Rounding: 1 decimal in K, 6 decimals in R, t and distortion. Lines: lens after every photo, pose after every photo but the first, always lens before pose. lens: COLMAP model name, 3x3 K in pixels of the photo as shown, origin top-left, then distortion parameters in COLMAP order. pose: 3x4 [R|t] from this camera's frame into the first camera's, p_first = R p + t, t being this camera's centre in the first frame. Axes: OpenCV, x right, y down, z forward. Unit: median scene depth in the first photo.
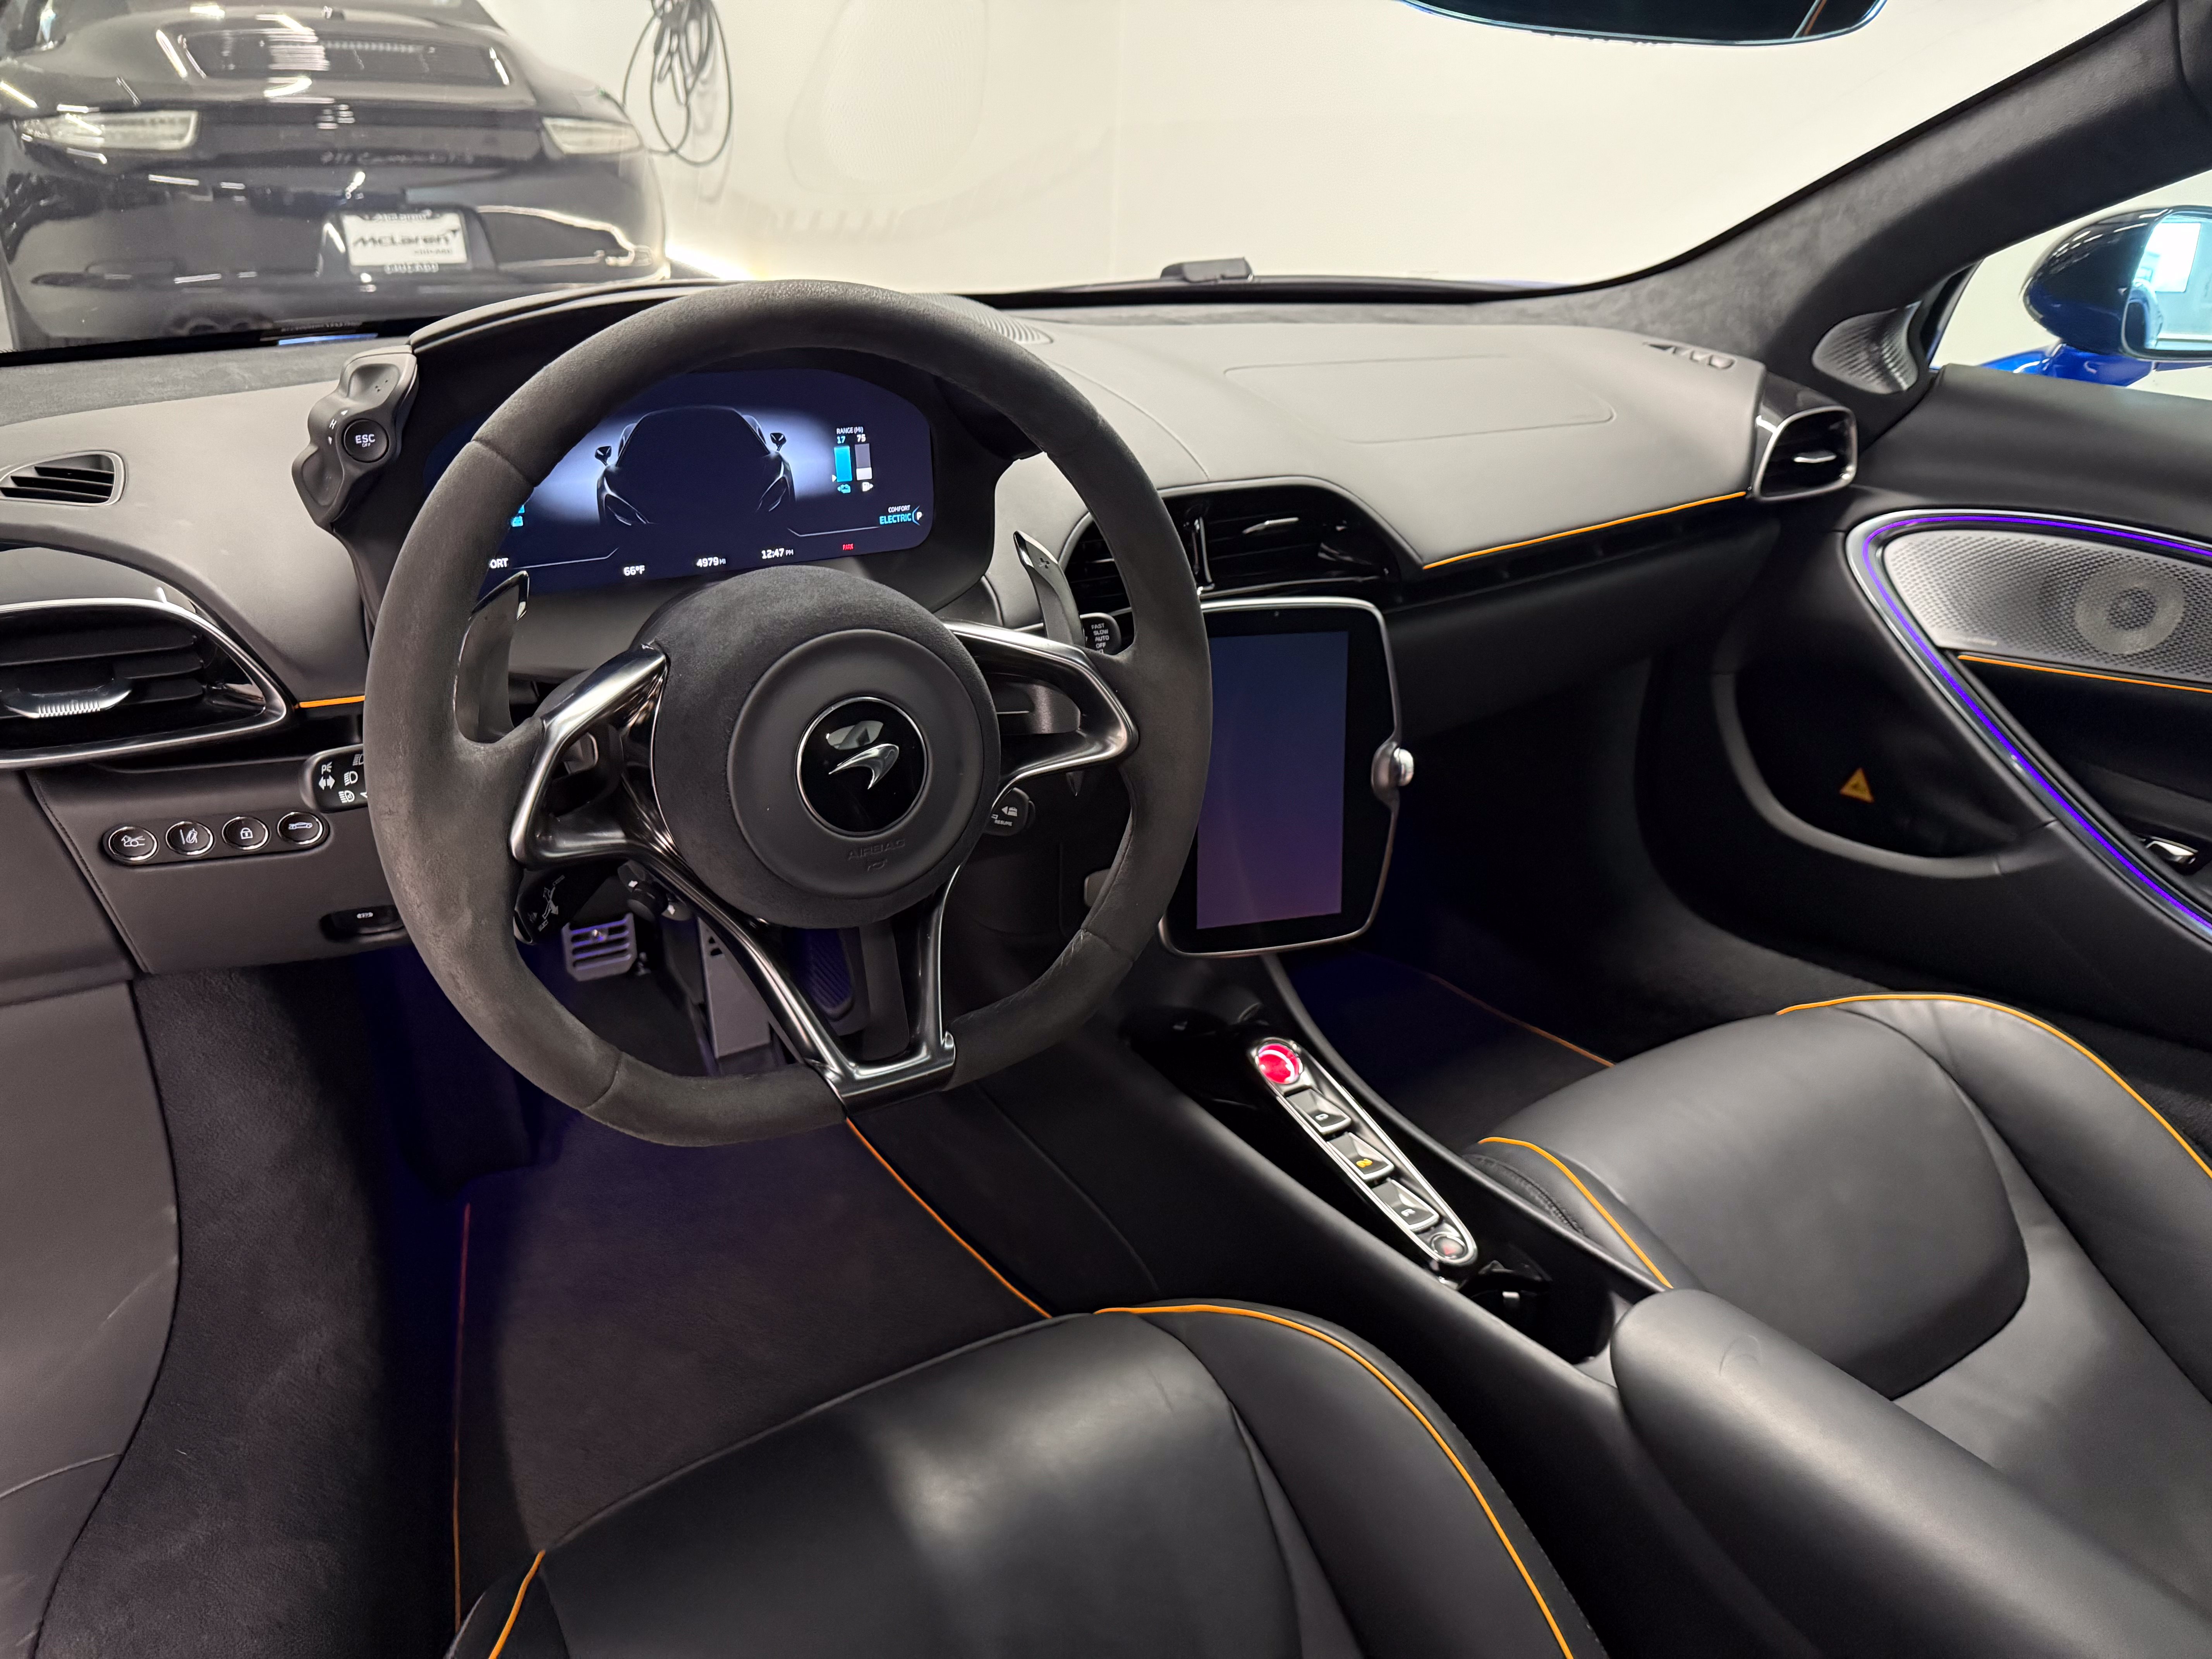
lens RADIAL K [[1558.3, 0, 1061.5], [0, 1558.3, 809.6], [0, 0, 1]] dist [0.095956, -0.155510]
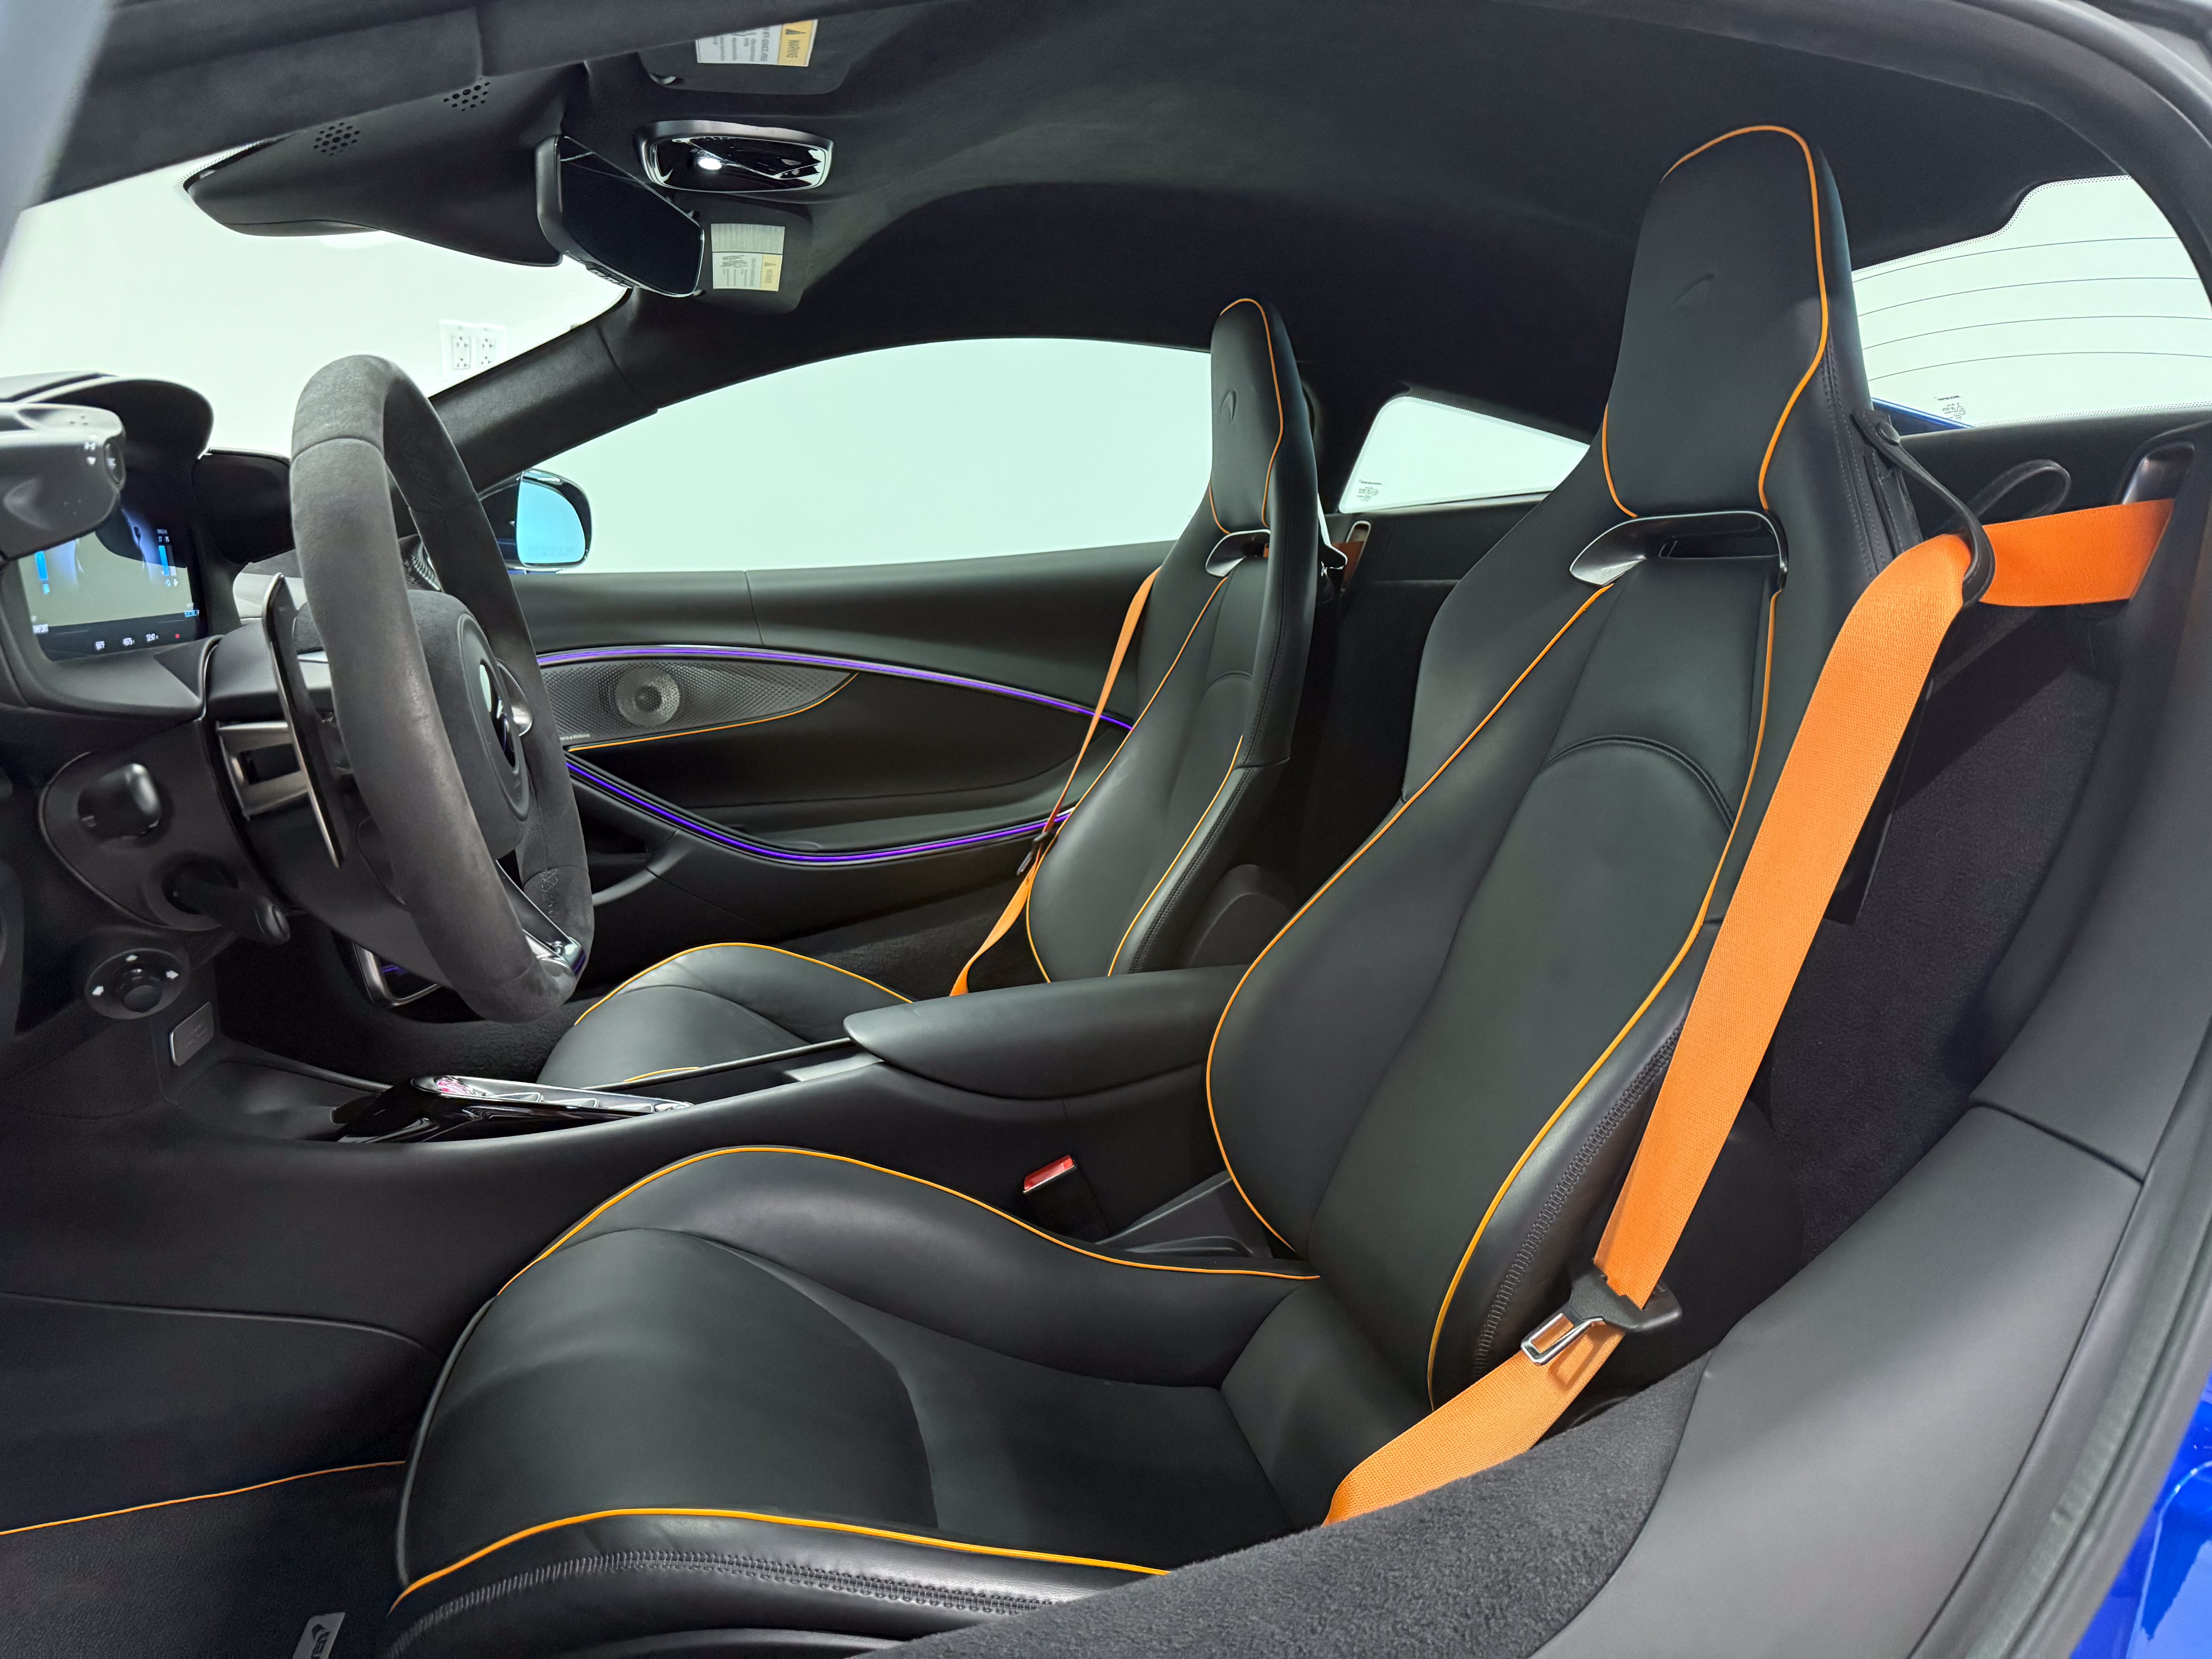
lens RADIAL K [[1574.6, 0, 1106.0], [0, 1574.6, 829.5], [0, 0, 1]] dist [0.056702, -0.175271]
pose [[0.332538, -0.177314, 0.926271, -0.650288], [0.390065, 0.920080, 0.036092, 0.112964], [-0.858643, 0.349304, 0.375126, 0.065518]]
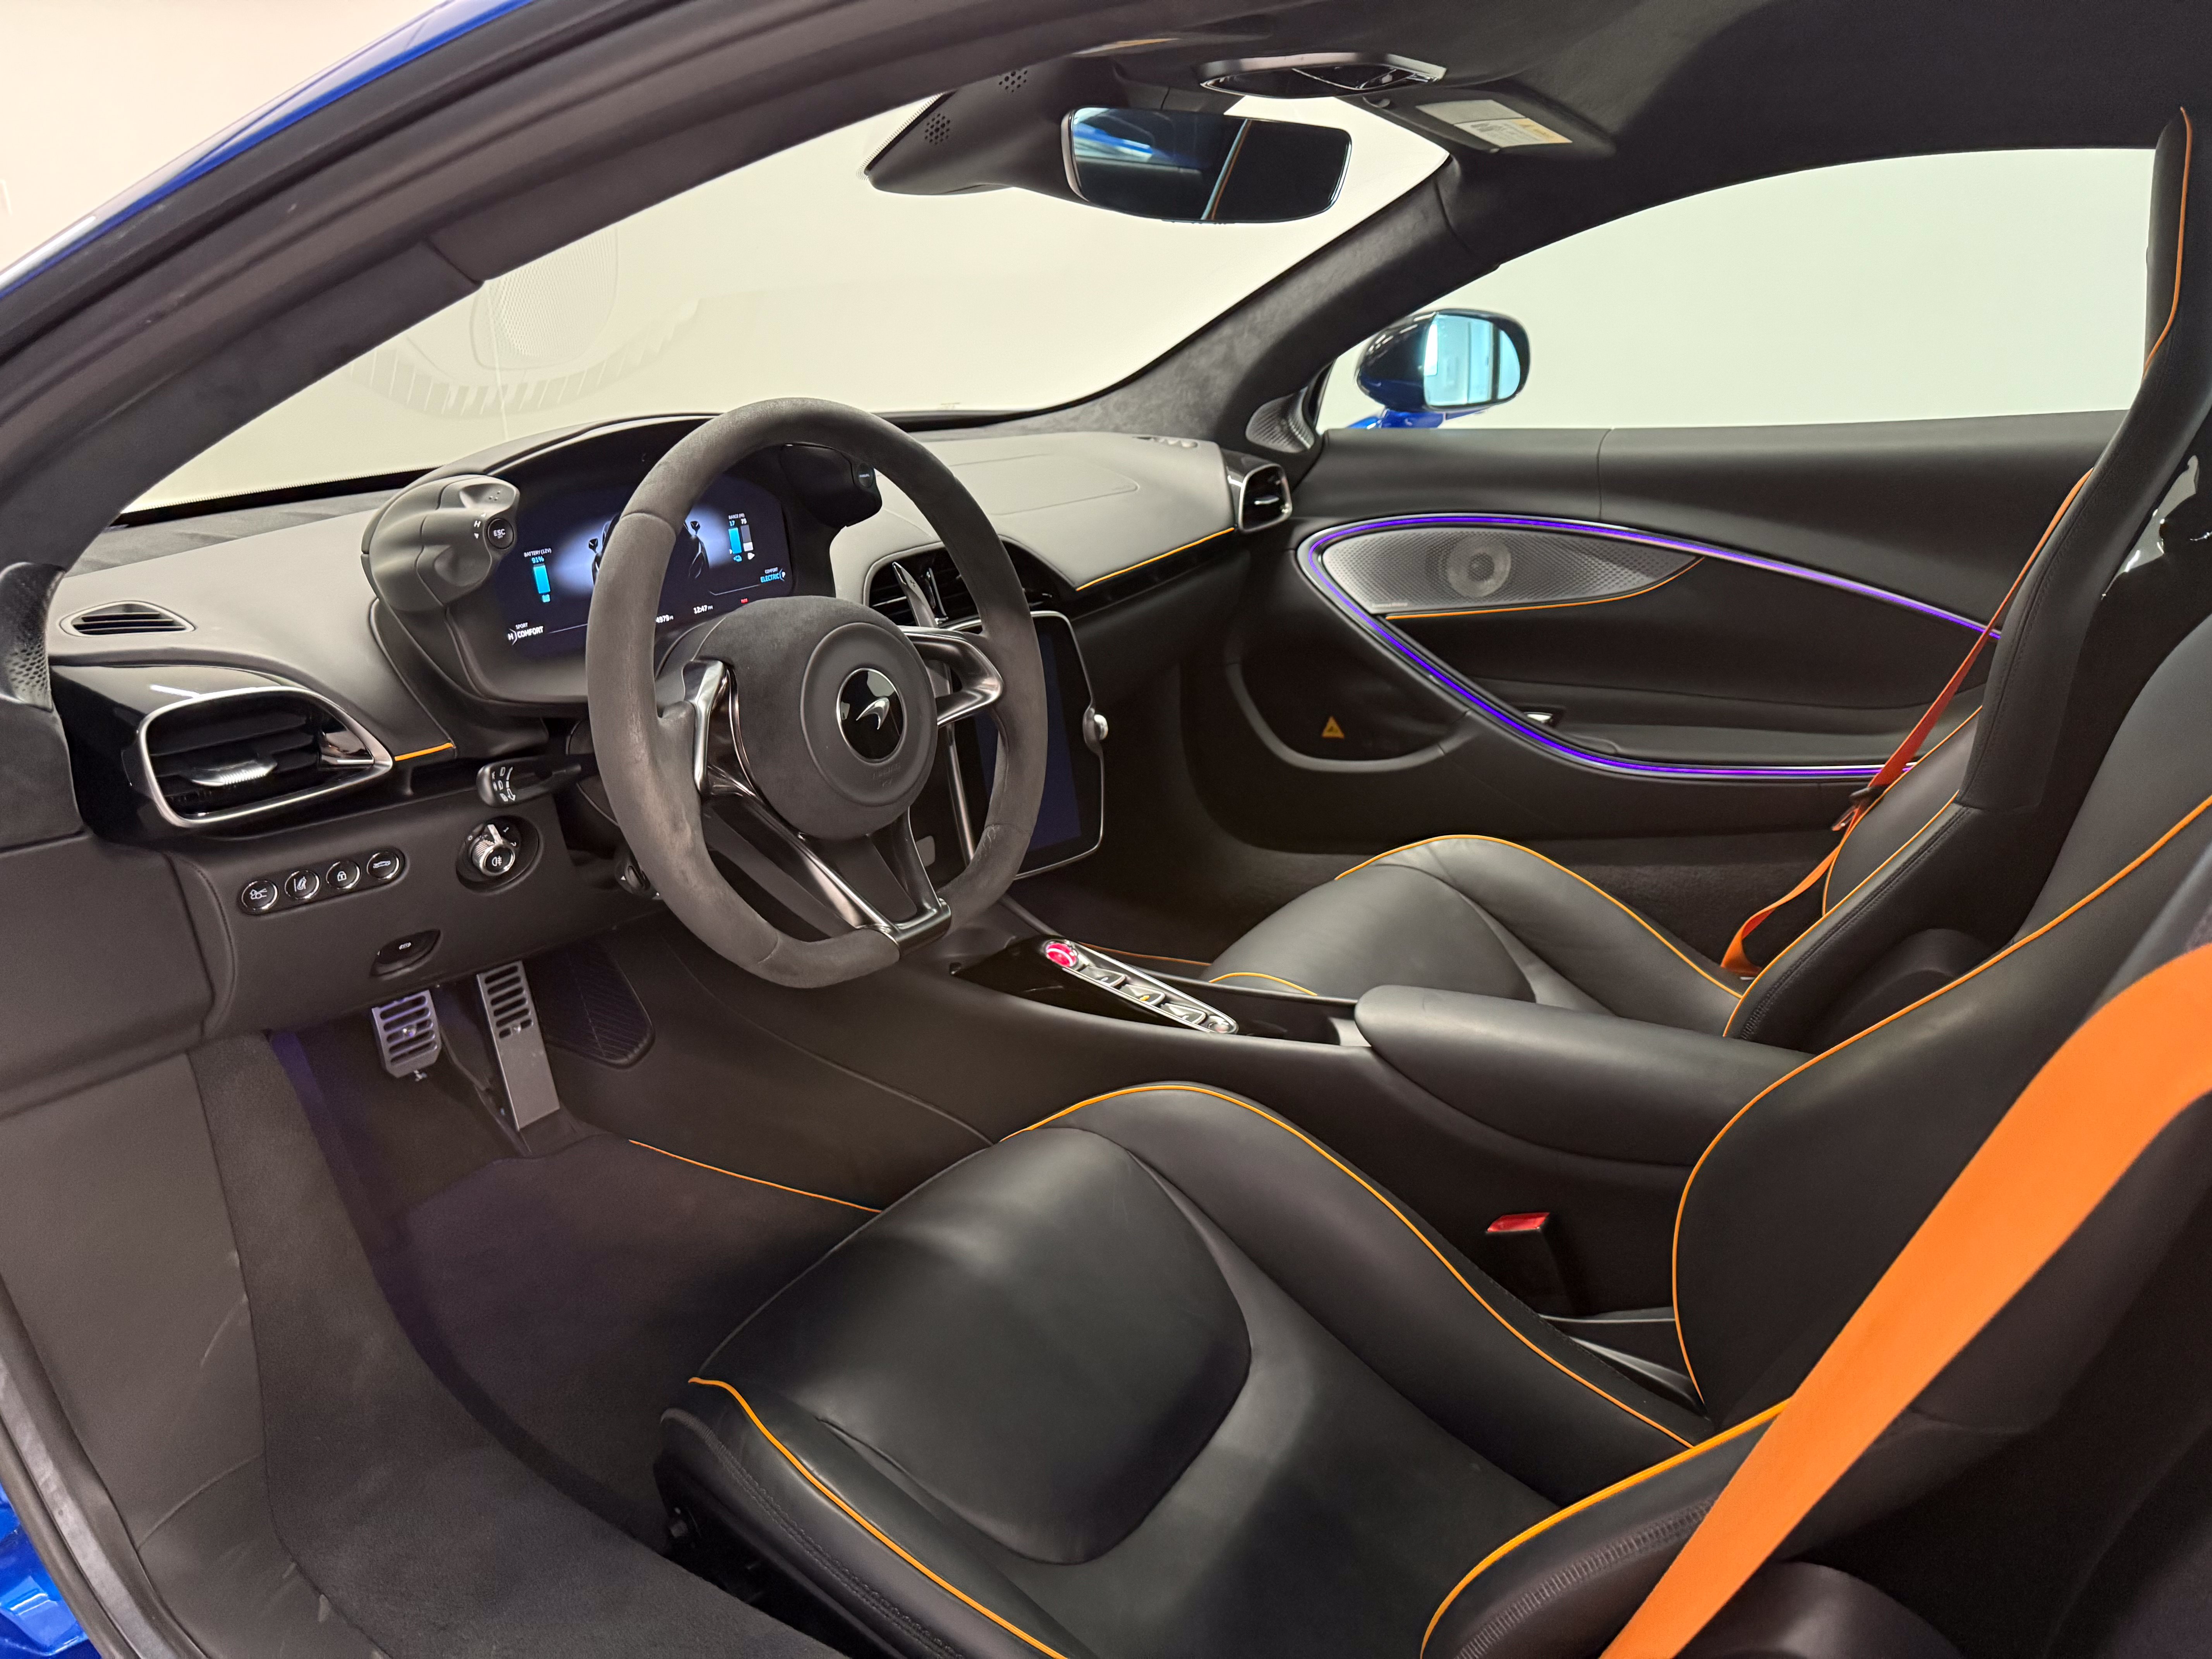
lens RADIAL K [[1558.3, 0, 1061.5], [0, 1558.3, 809.6], [0, 0, 1]] dist [0.095956, -0.155510]
pose [[0.912321, -0.178628, 0.368459, -0.288597], [0.214483, 0.974980, -0.058401, 0.102017], [-0.348808, 0.132308, 0.927808, -0.232353]]
